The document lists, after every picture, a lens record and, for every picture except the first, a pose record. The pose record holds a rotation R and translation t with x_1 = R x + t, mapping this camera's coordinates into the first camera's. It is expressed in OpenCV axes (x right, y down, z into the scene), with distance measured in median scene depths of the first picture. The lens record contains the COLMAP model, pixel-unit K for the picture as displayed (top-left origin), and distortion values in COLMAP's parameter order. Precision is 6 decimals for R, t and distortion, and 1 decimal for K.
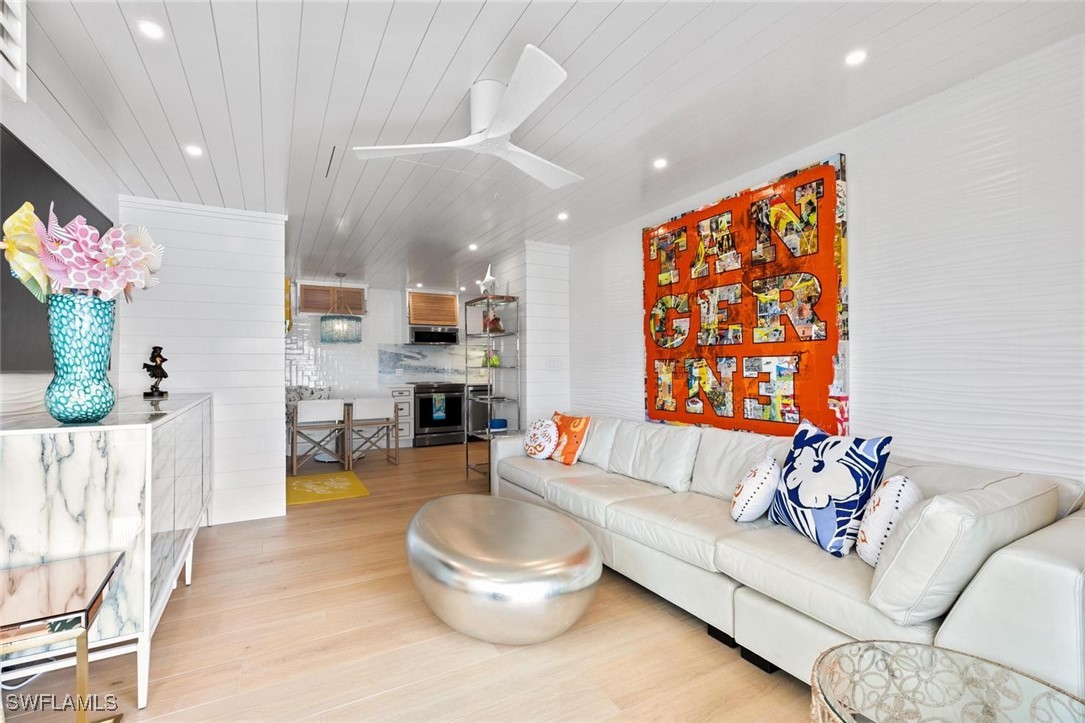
lens RADIAL K [[484.4, 0, 543.9], [0, 484.4, 360.0], [0, 0, 1]] dist [0.001015, -0.000866]
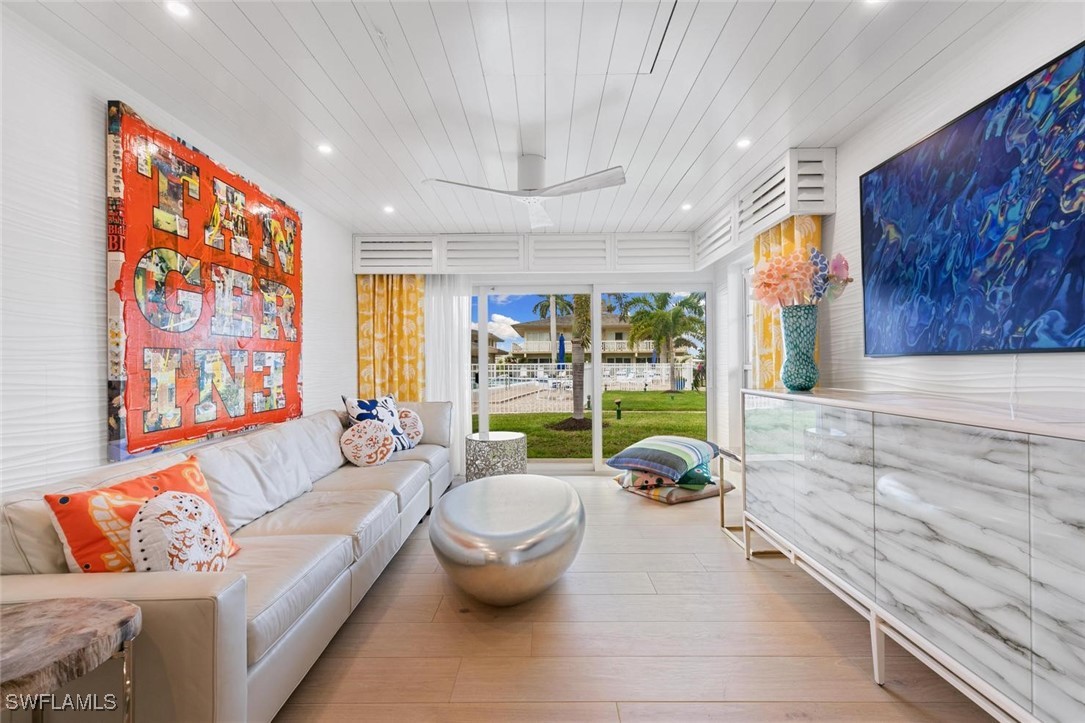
lens RADIAL K [[484.4, 0, 540.9], [0, 484.4, 361.7], [0, 0, 1]] dist [0.001015, -0.000866]
pose [[-0.867859, 0.017981, 0.496486, -0.553565], [0.010517, 0.999786, -0.017825, 0.037009], [-0.496700, -0.010248, -0.867862, 1.483253]]
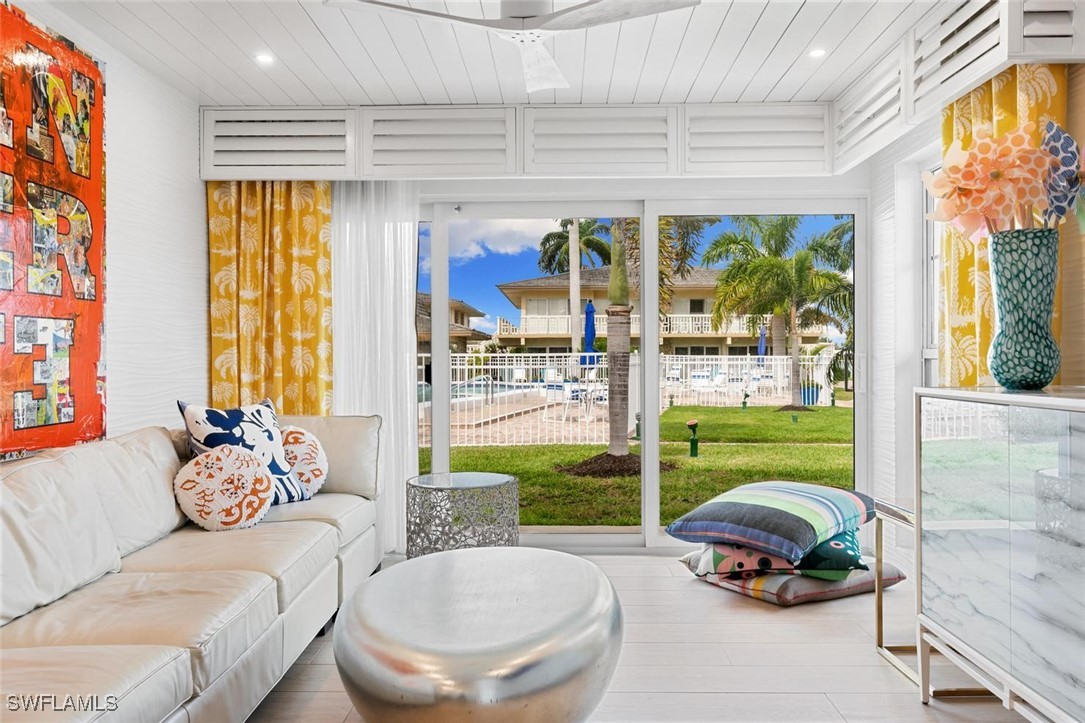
lens RADIAL K [[897.8, 0, 540.2], [0, 897.8, 359.9], [0, 0, 1]] dist [-0.008116, 0.009011]
pose [[-0.861055, 0.011647, 0.508378, -0.561583], [0.006484, 0.999908, -0.011925, 0.055685], [-0.508470, -0.006972, -0.861051, 1.477344]]
